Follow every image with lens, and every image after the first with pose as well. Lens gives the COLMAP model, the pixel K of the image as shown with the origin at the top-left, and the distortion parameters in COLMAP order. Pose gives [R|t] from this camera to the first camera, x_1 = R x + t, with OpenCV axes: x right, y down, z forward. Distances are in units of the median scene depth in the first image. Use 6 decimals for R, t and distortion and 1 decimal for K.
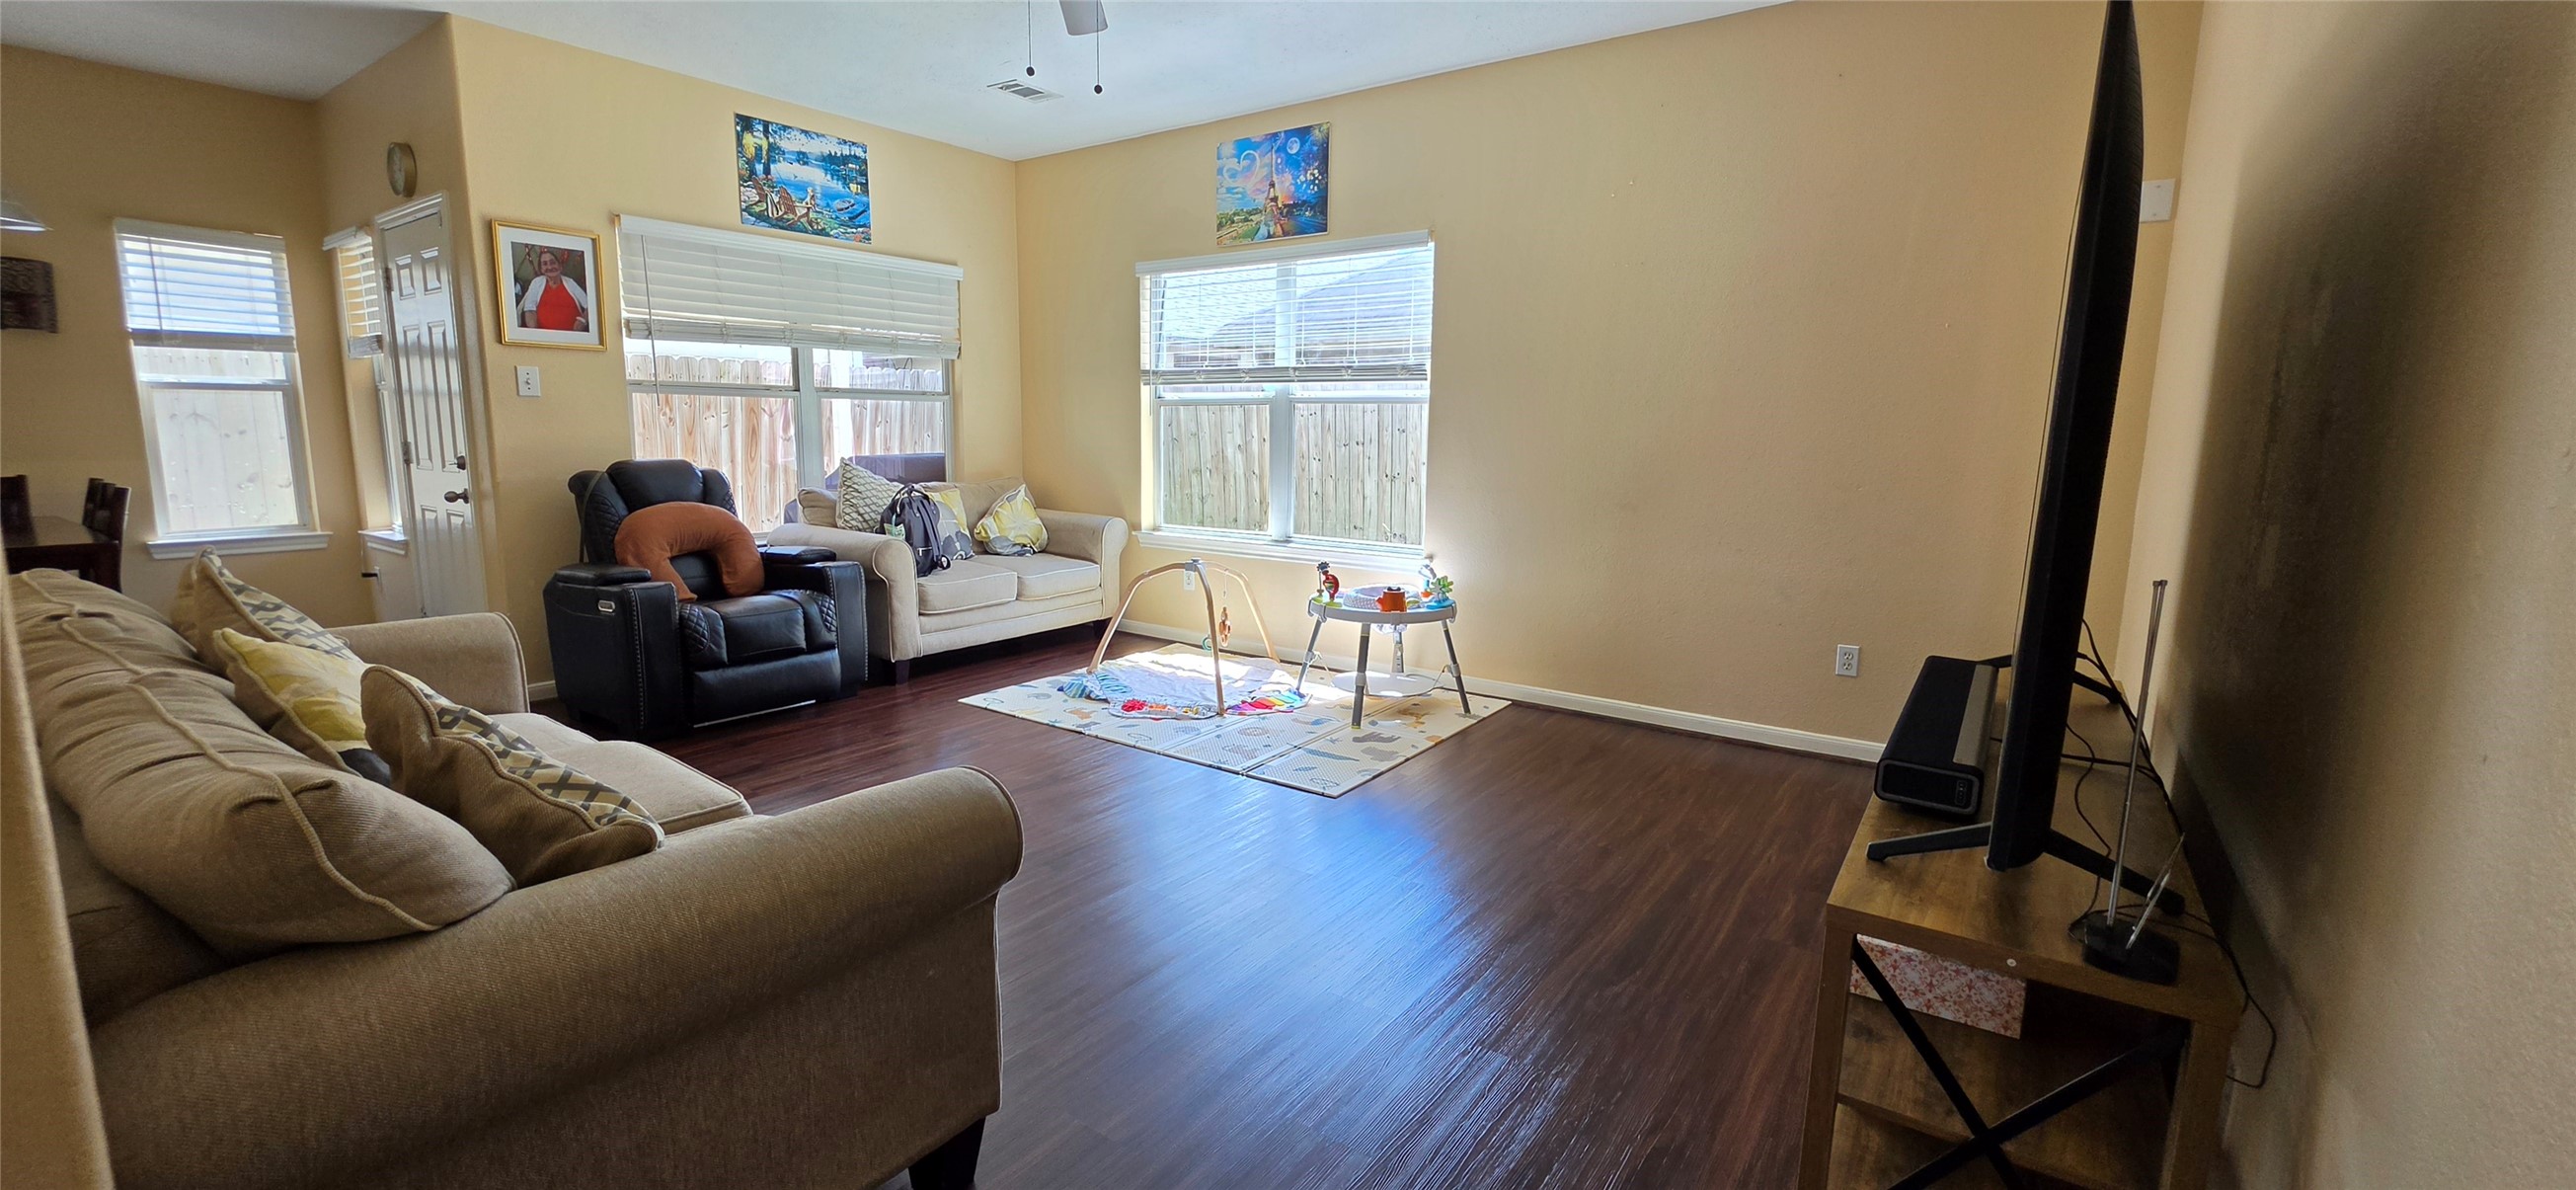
lens RADIAL K [[1040.8, 0, 1280.7], [0, 1040.8, 586.8], [0, 0, 1]] dist [-0.000571, -0.000035]
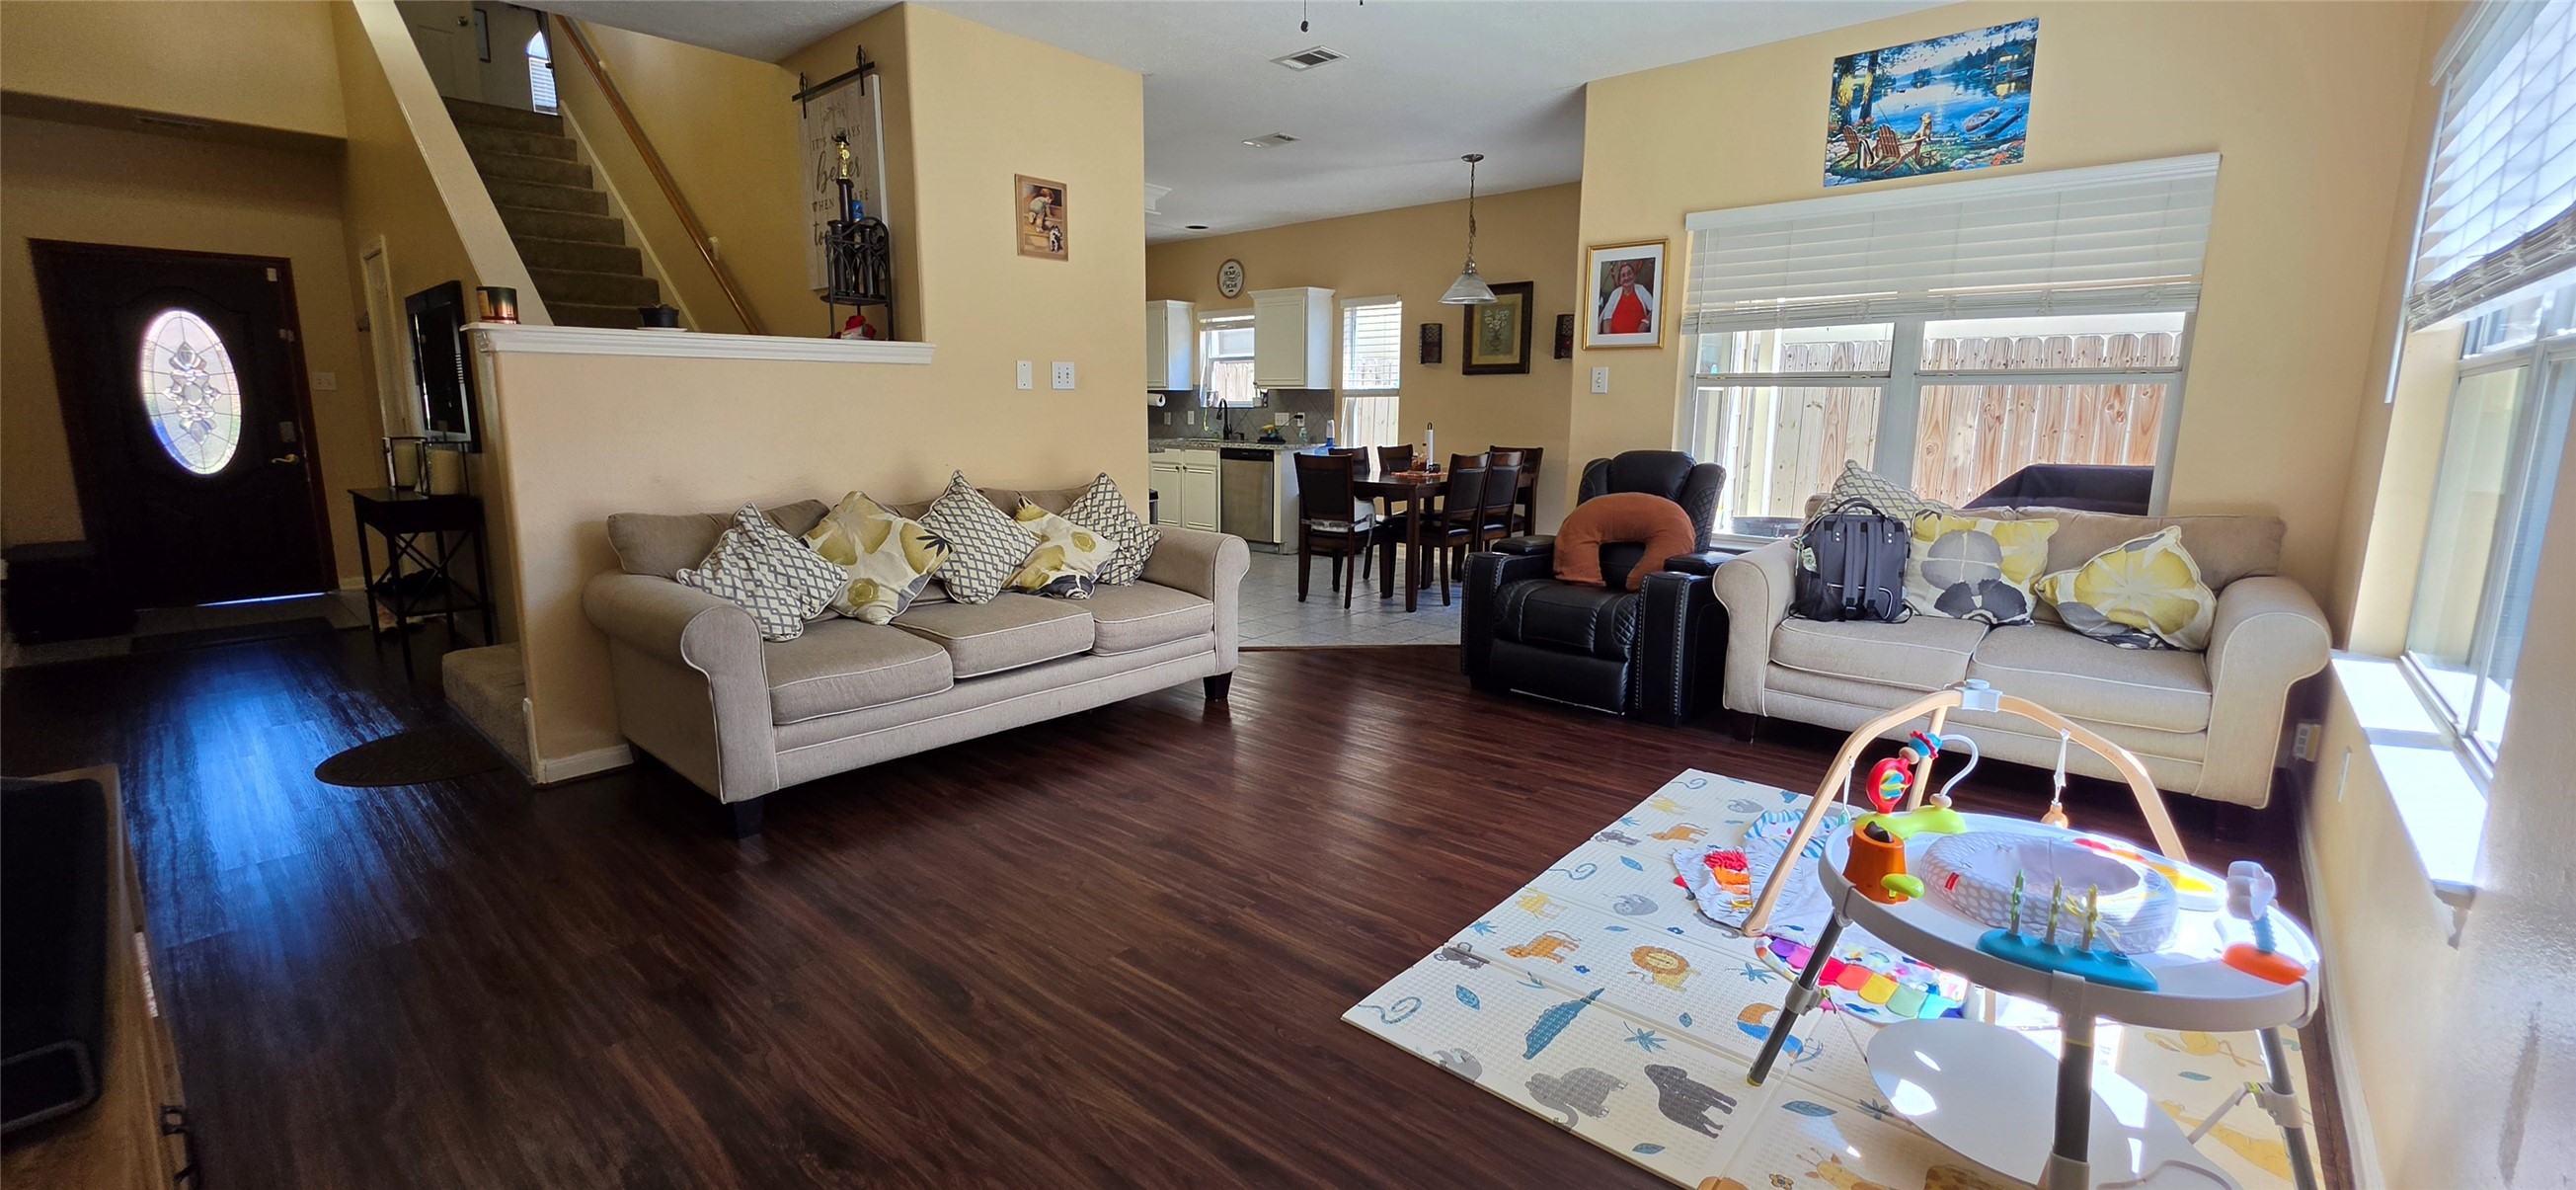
lens RADIAL K [[1040.8, 0, 1284.1], [0, 1040.8, 589.4], [0, 0, 1]] dist [-0.000571, -0.000035]
pose [[-0.106671, 0.163494, -0.980760, 0.437031], [-0.158978, 0.970894, 0.179141, -0.106366], [0.981503, 0.175028, -0.077574, 0.681161]]
